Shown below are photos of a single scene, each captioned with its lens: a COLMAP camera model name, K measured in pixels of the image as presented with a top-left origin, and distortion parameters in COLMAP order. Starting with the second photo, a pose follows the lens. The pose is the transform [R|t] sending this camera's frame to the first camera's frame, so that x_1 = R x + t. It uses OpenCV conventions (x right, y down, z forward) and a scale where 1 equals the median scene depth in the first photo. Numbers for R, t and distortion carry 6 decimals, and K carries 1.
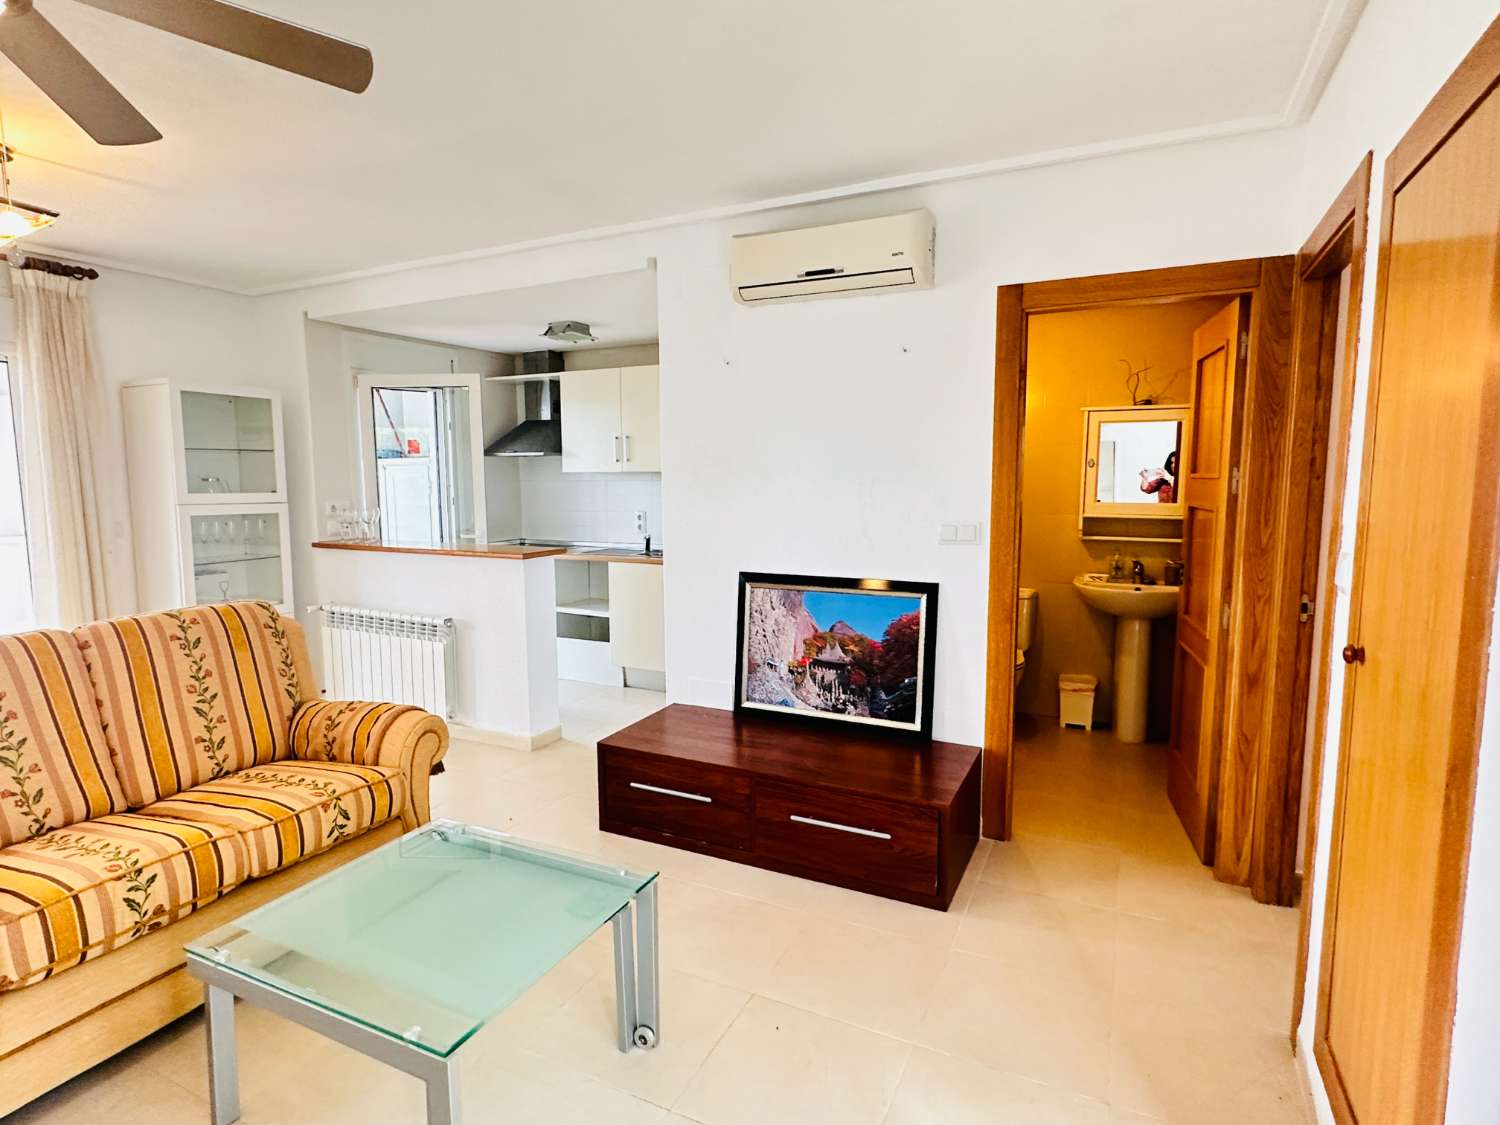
lens RADIAL K [[796.6, 0, 745.0], [0, 796.6, 563.6], [0, 0, 1]] dist [0.000834, -0.000287]
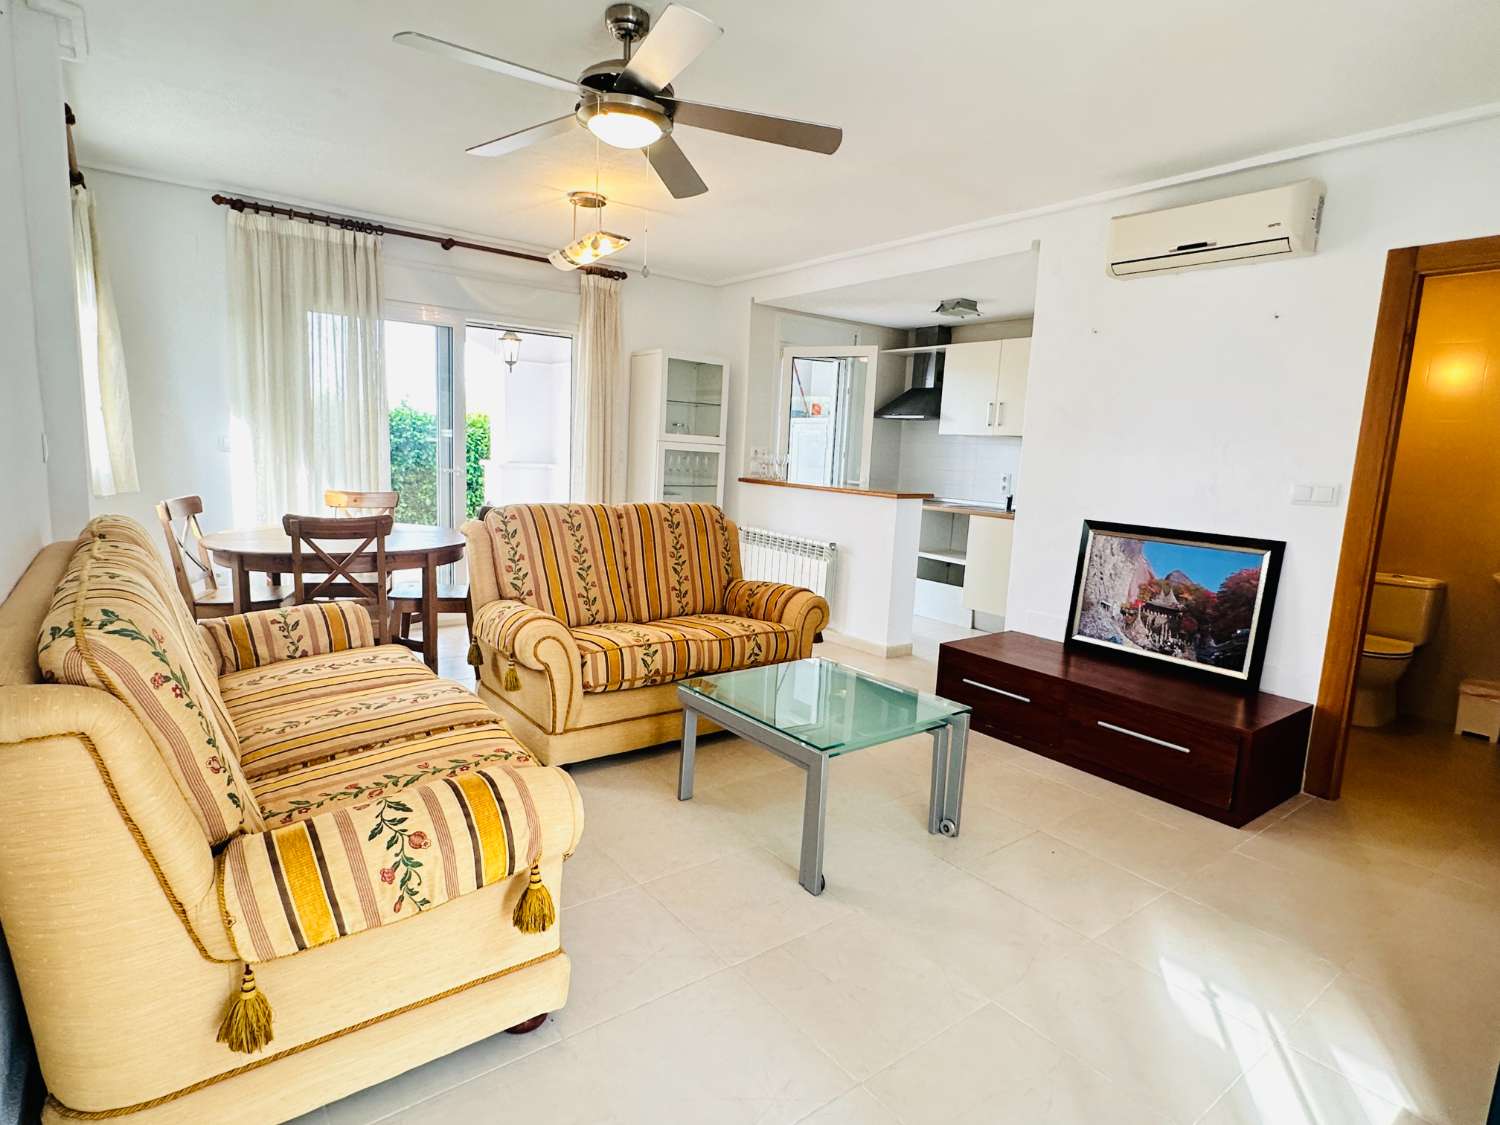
lens RADIAL K [[796.6, 0, 745.0], [0, 796.6, 563.6], [0, 0, 1]] dist [0.000834, -0.000287]
pose [[0.893254, 0.113385, -0.435019, 0.064675], [-0.102574, 0.993550, 0.048341, 0.071037], [0.437694, 0.001441, 0.899123, -0.230810]]
